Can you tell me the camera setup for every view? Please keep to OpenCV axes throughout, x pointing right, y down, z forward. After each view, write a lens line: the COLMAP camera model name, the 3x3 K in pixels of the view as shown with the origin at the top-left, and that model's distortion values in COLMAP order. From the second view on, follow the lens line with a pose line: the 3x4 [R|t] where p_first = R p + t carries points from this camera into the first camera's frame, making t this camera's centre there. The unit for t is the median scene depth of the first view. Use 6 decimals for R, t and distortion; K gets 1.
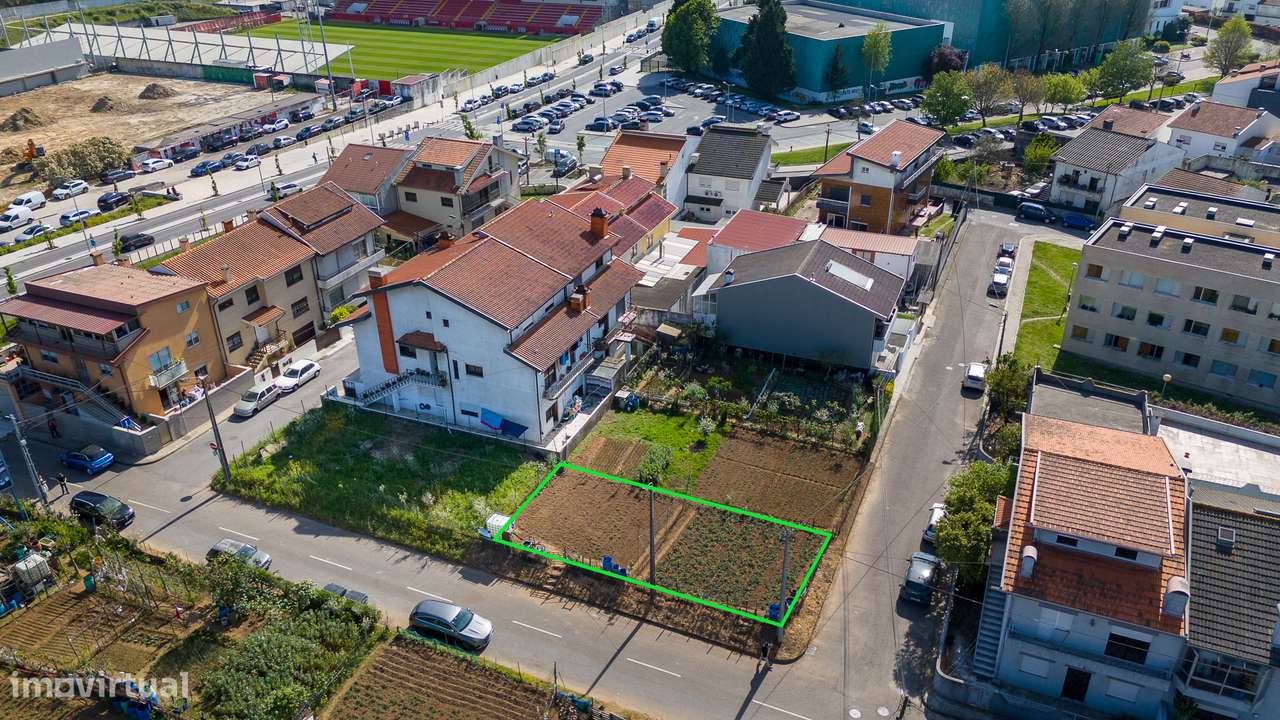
lens RADIAL K [[943.6, 0, 640.0], [0, 943.6, 360.0], [0, 0, 1]] dist [0.086117, -0.091274]
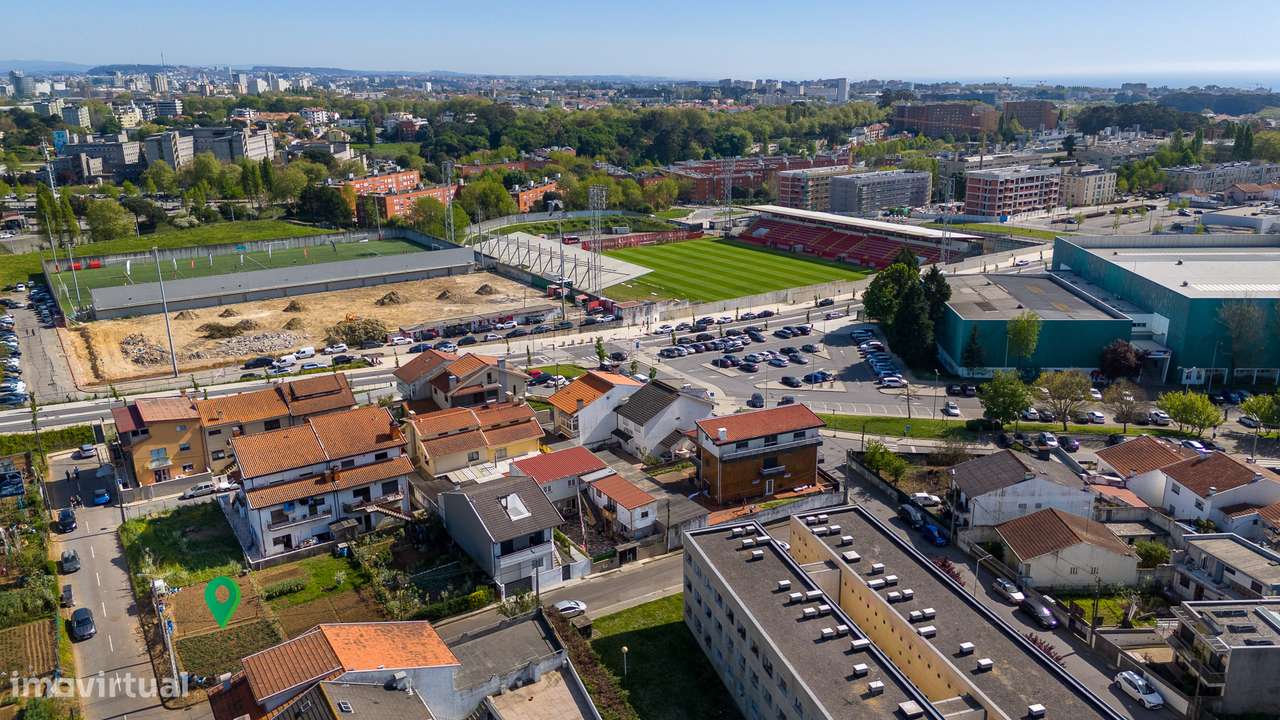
lens RADIAL K [[943.6, 0, 640.0], [0, 943.6, 360.0], [0, 0, 1]] dist [0.086117, -0.091274]
pose [[0.823316, 0.164428, -0.543244, 0.692012], [-0.265934, 0.957312, -0.113280, -0.119710], [0.501428, 0.237732, 0.831897, -0.045637]]
